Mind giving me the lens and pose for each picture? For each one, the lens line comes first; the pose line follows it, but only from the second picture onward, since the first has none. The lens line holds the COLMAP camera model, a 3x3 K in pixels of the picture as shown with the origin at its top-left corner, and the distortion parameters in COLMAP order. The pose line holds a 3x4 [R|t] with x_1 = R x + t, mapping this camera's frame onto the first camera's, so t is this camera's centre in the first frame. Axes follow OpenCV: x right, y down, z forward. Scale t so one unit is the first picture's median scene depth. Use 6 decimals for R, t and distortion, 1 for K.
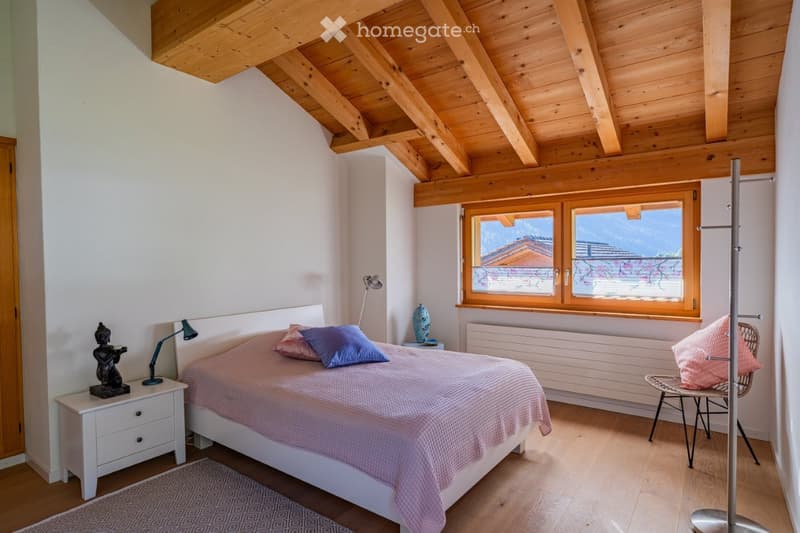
lens RADIAL K [[435.1, 0, 395.9], [0, 435.1, 266.1], [0, 0, 1]] dist [-0.003932, 0.000293]
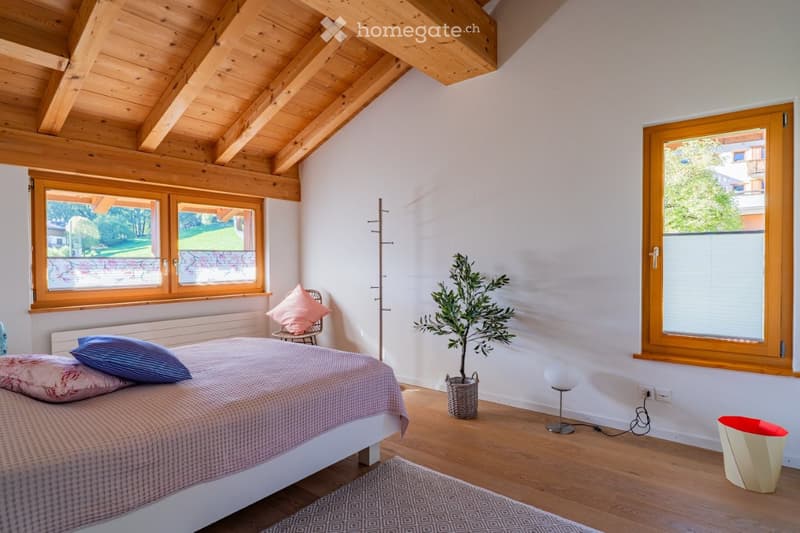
lens RADIAL K [[435.1, 0, 395.9], [0, 435.1, 266.1], [0, 0, 1]] dist [-0.003932, 0.000293]
pose [[0.032707, 0.000738, 0.999465, -0.620657], [0.023474, 0.999723, -0.001506, 0.036067], [-0.999189, 0.023511, 0.032680, 0.435859]]
